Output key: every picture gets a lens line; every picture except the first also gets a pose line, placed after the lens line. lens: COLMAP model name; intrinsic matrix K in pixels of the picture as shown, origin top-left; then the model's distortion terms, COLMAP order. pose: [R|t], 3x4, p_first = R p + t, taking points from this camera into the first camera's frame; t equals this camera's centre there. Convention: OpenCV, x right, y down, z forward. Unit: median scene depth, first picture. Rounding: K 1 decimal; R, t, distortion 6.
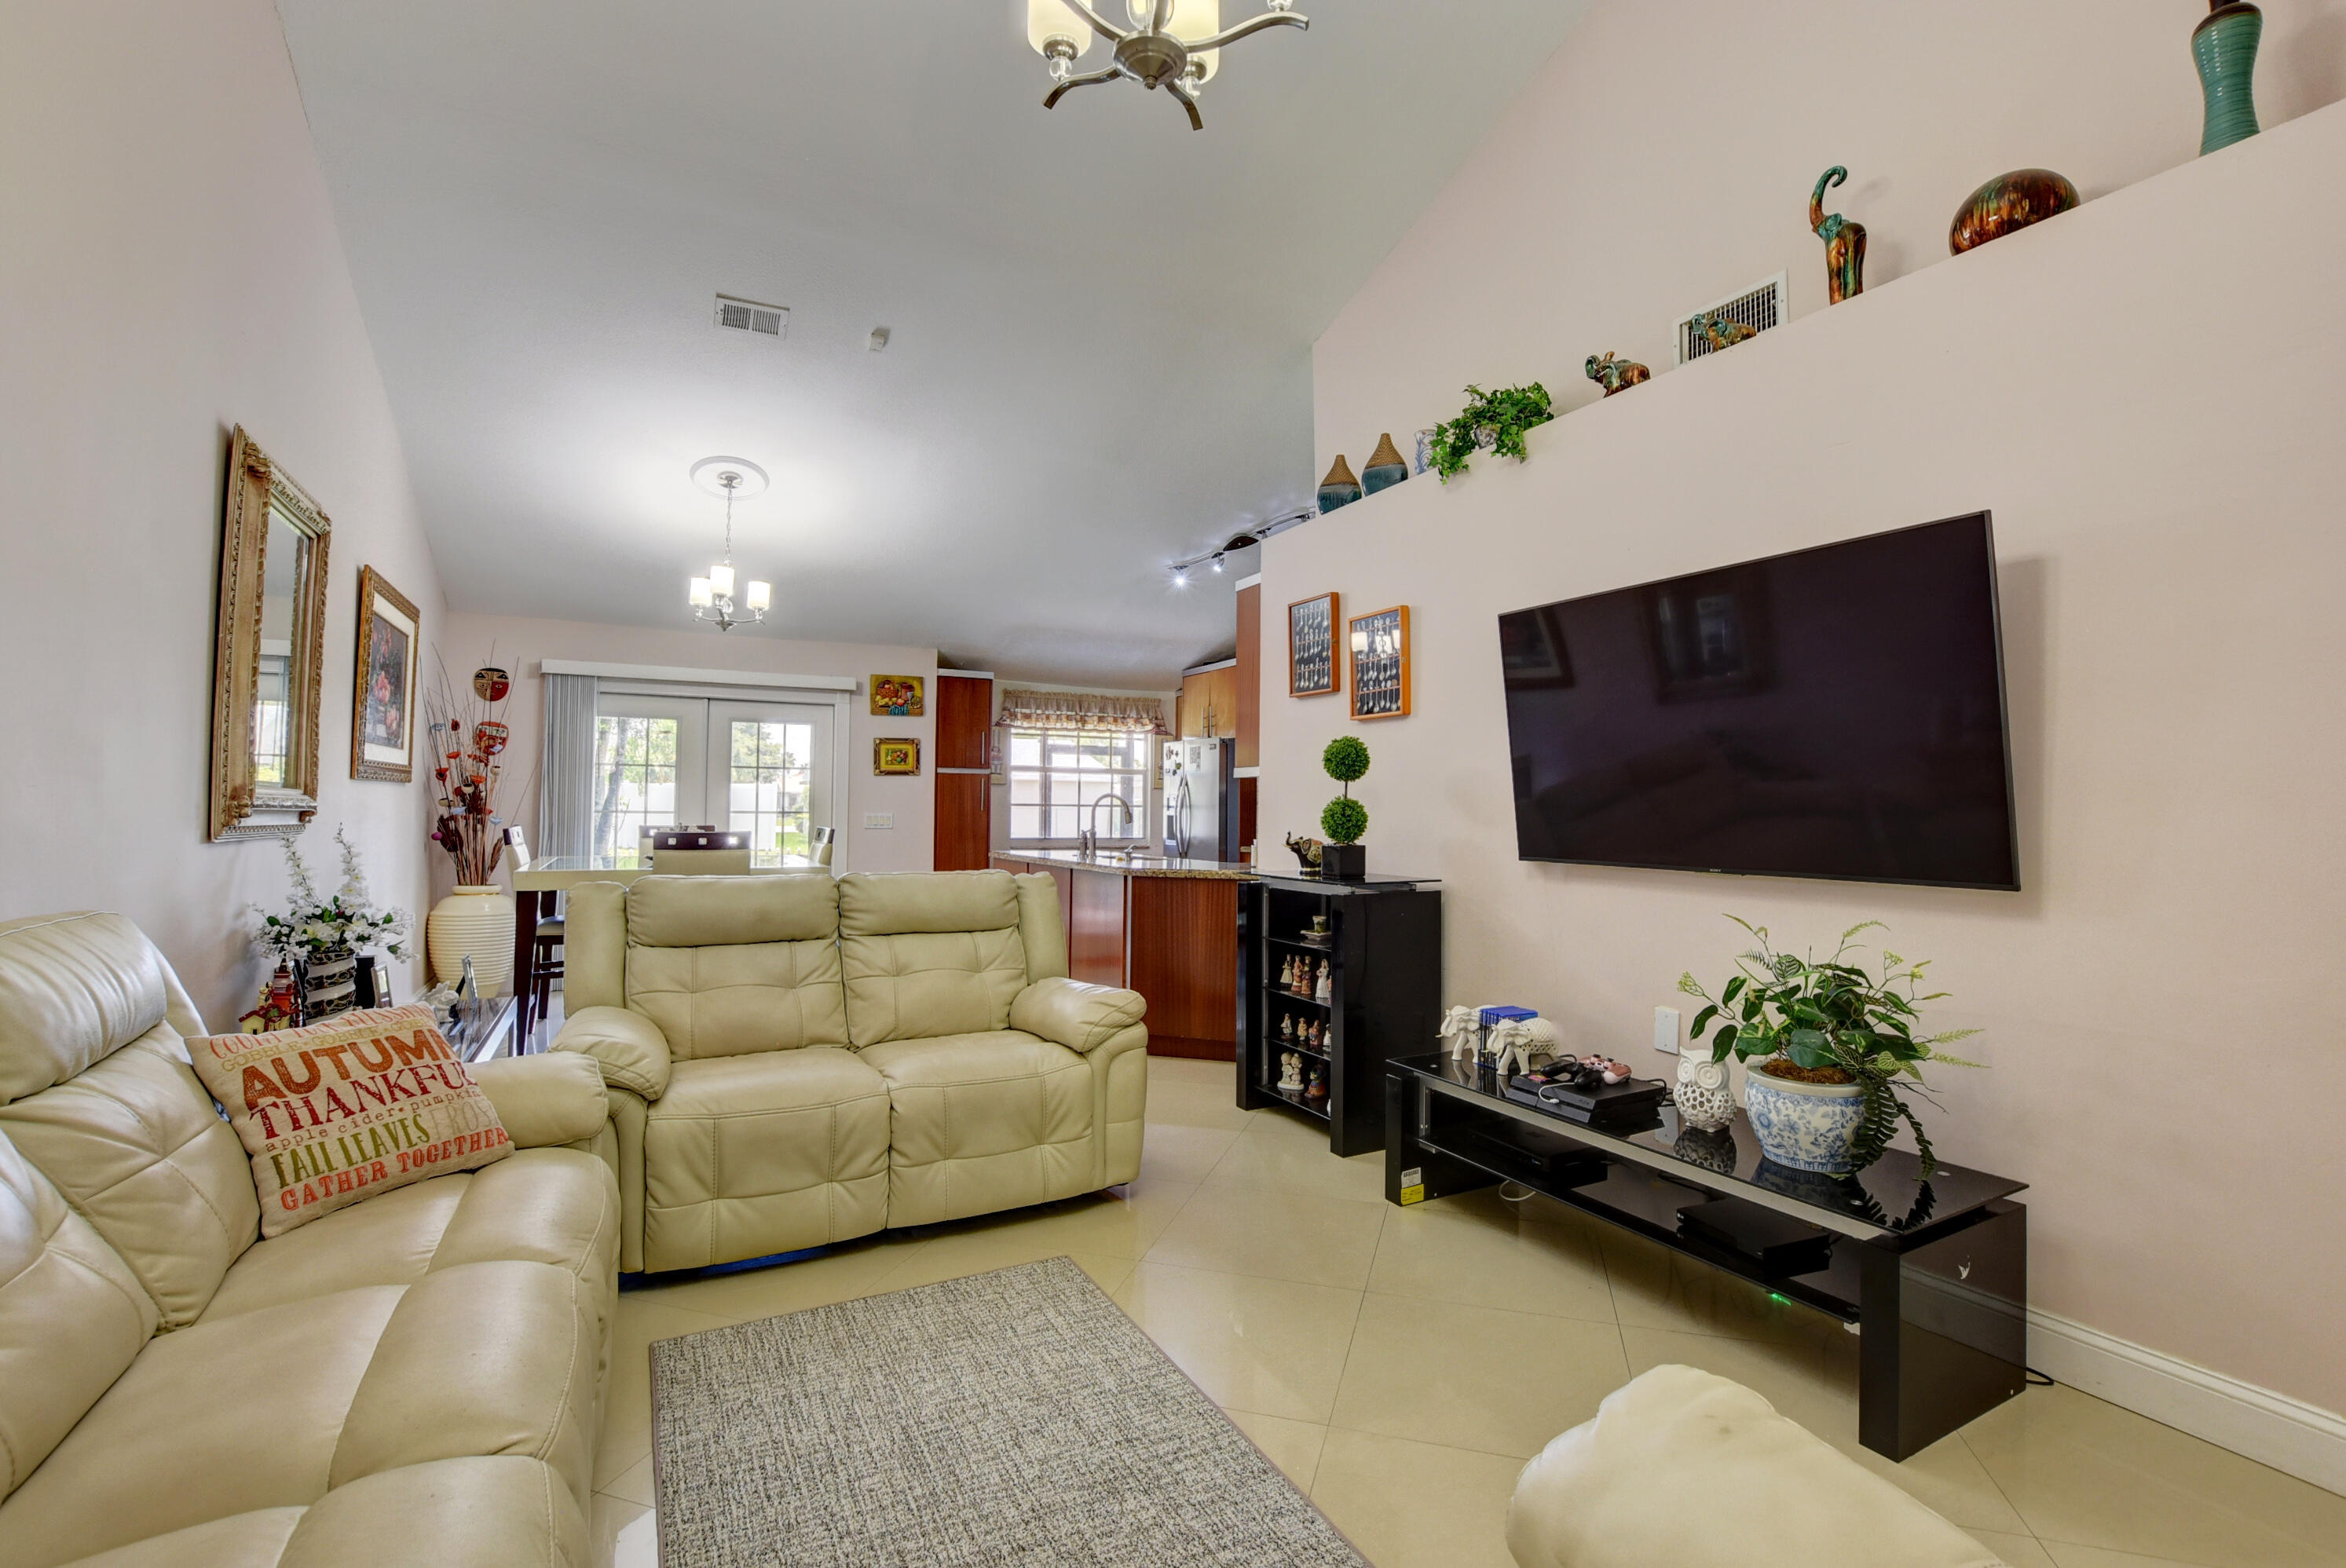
lens RADIAL K [[1036.1, 0, 1186.3], [0, 1036.1, 779.9], [0, 0, 1]] dist [-0.035399, 0.004462]
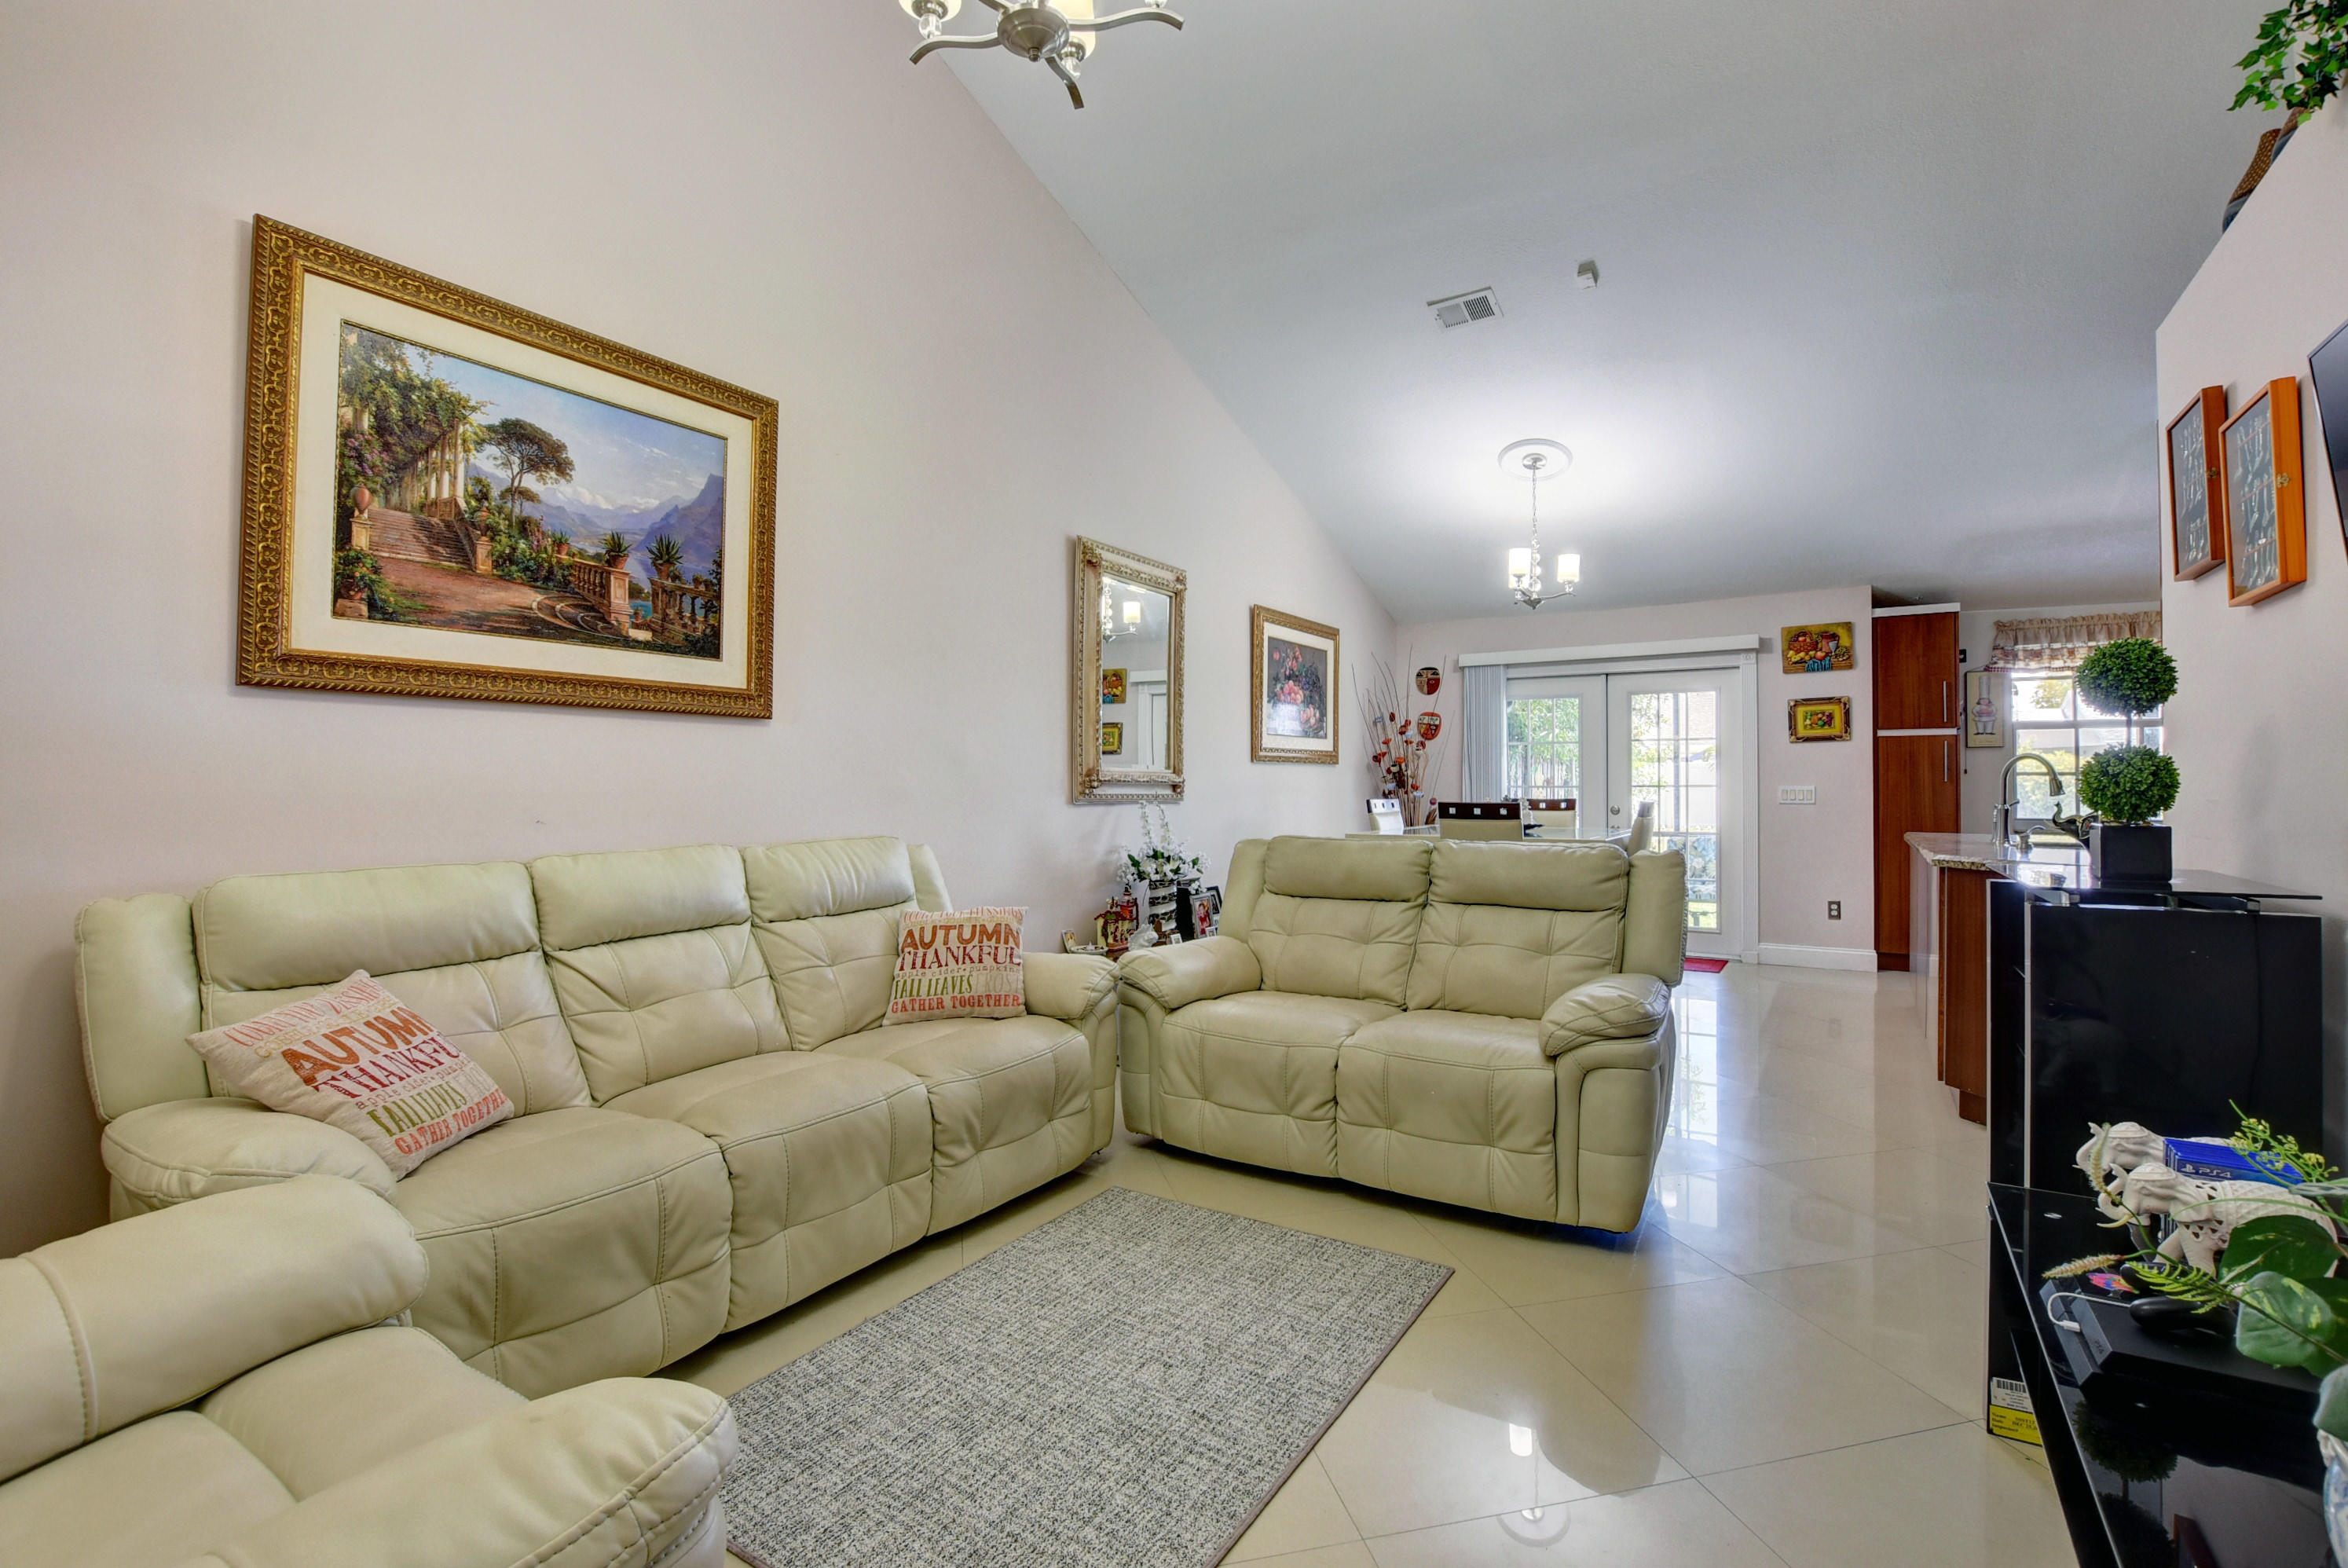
lens RADIAL K [[1037.6, 0, 1191.7], [0, 1037.6, 777.0], [0, 0, 1]] dist [-0.034154, 0.001803]
pose [[0.490975, -0.016073, -0.871025, 0.299801], [0.030108, 0.999546, -0.001473, 0.015443], [0.870653, -0.025501, 0.491236, 0.199221]]
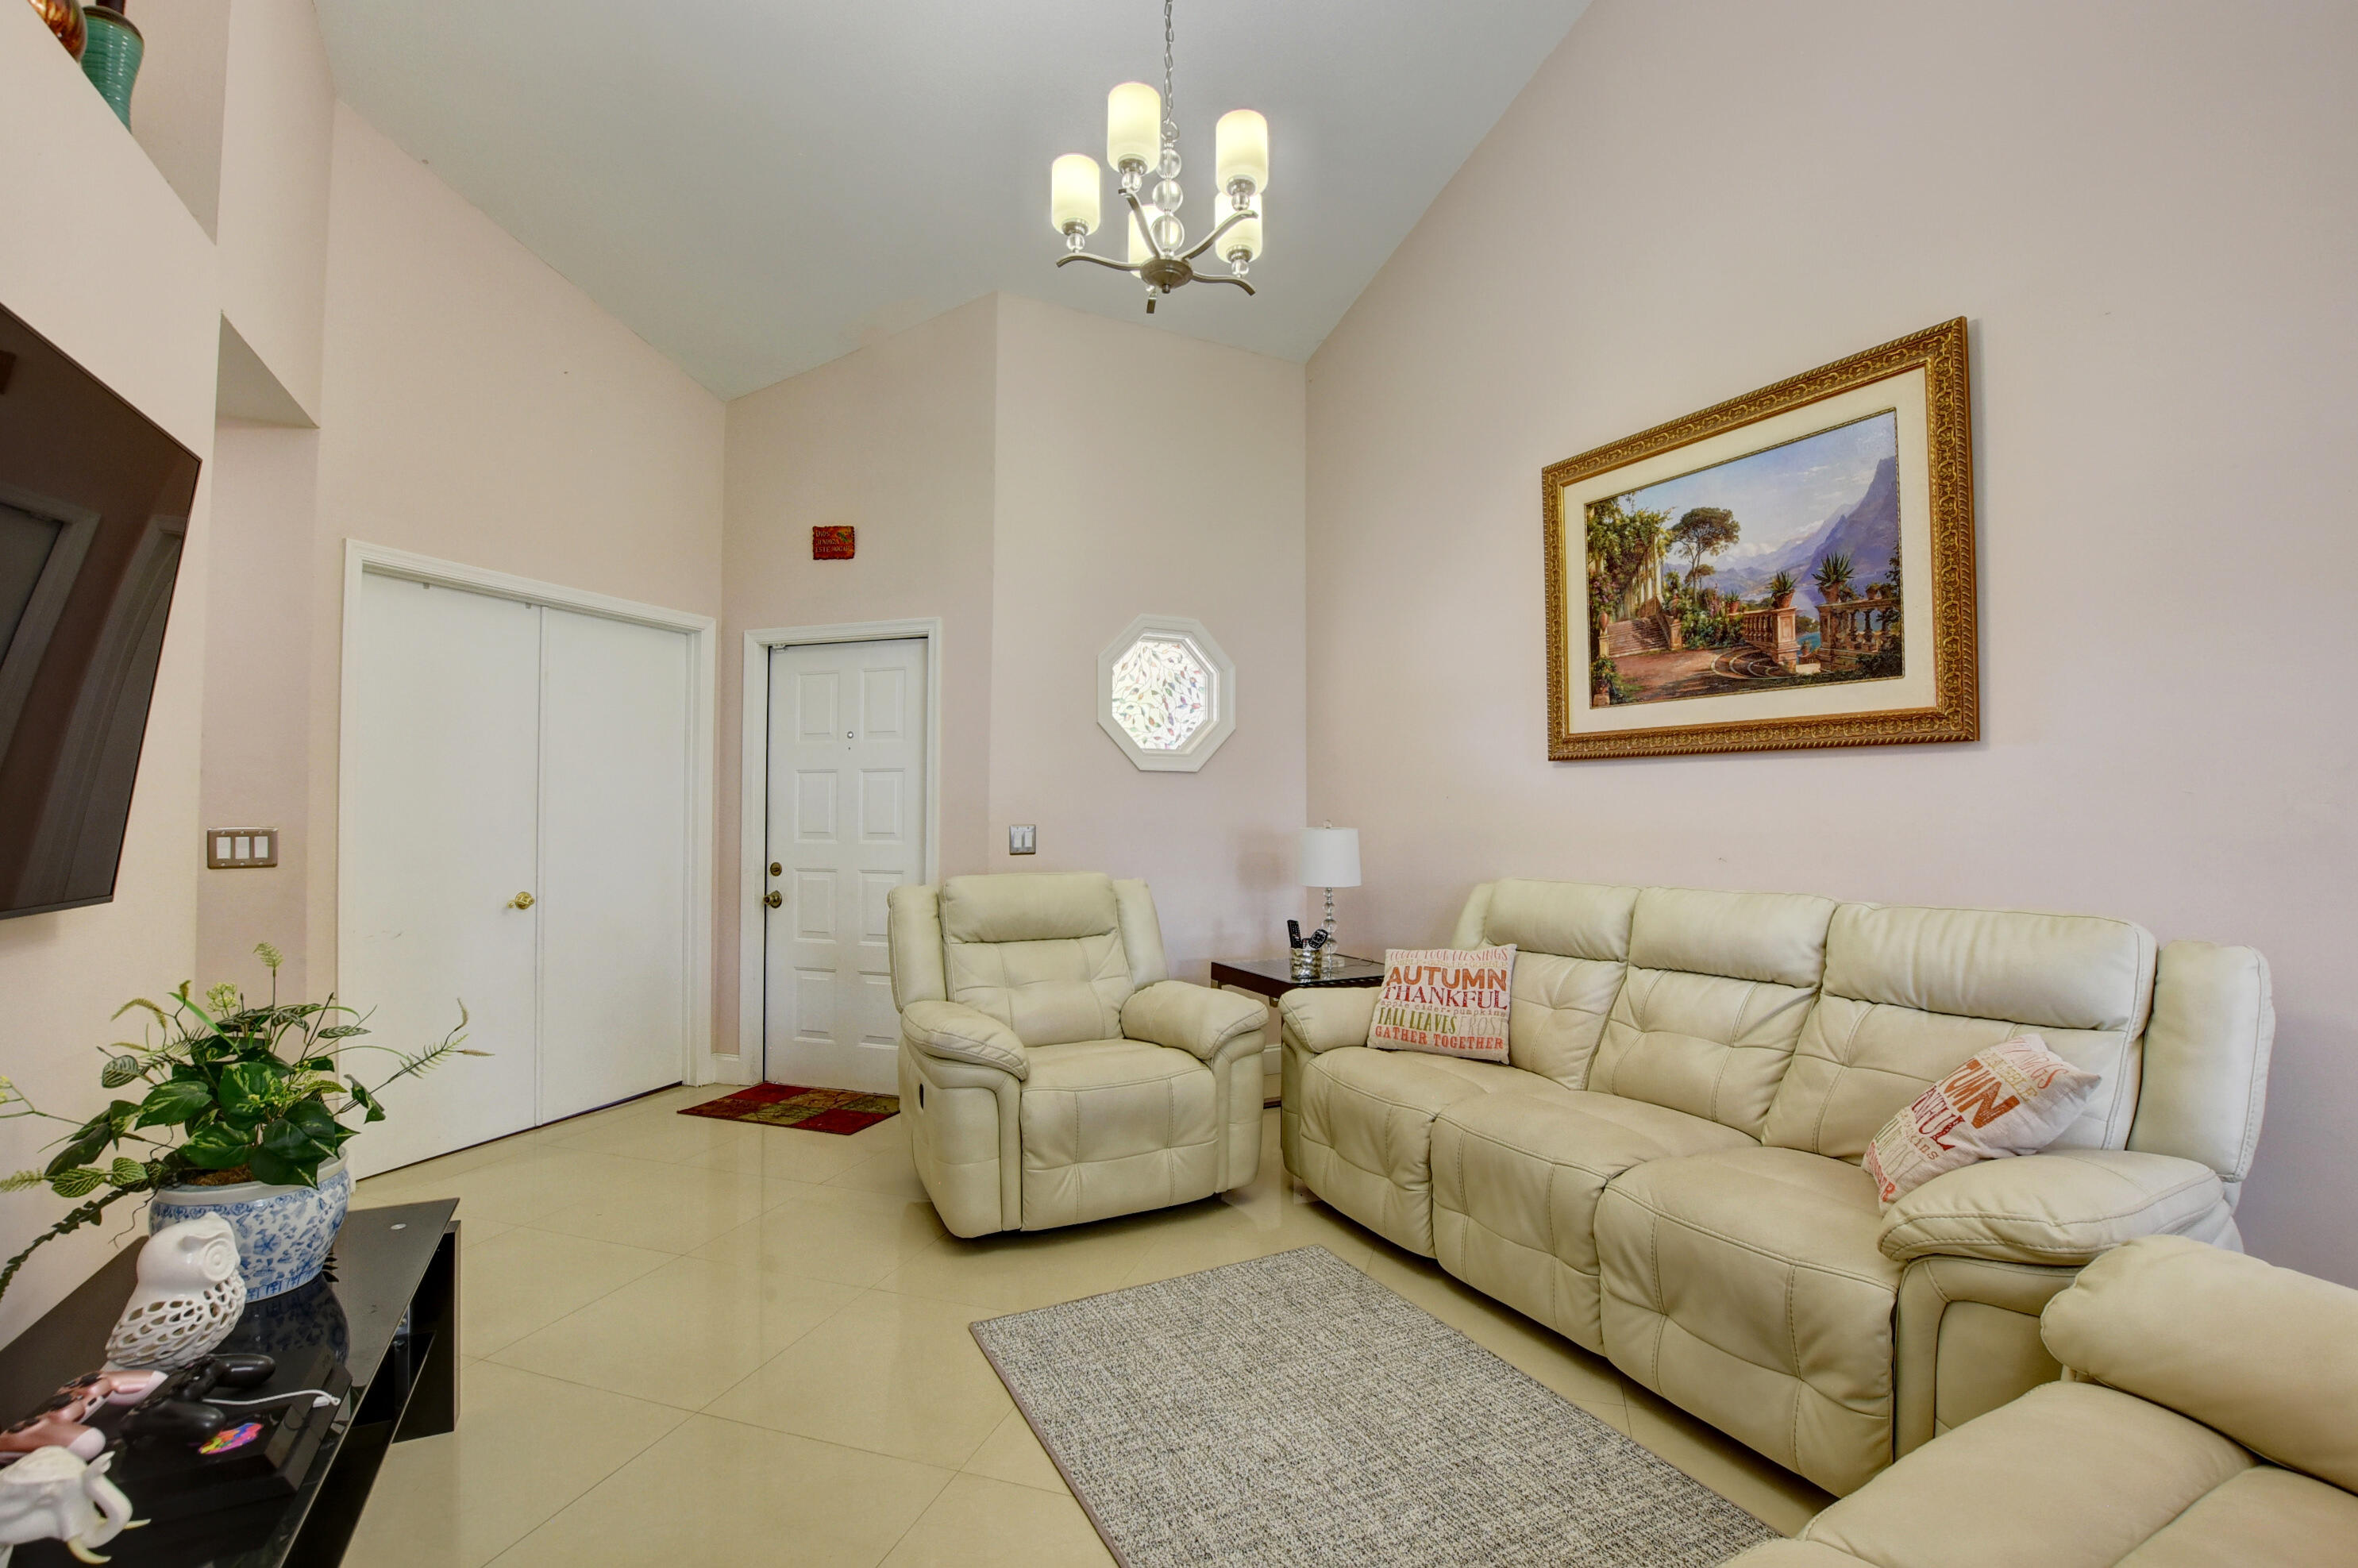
lens RADIAL K [[1042.0, 0, 1167.7], [0, 1042.0, 782.9], [0, 0, 1]] dist [-0.034154, 0.001803]
pose [[-0.999399, -0.017438, 0.029945, -0.032053], [-0.019134, 0.998172, -0.057333, 0.023934], [-0.028891, -0.057872, -0.997906, 0.771578]]
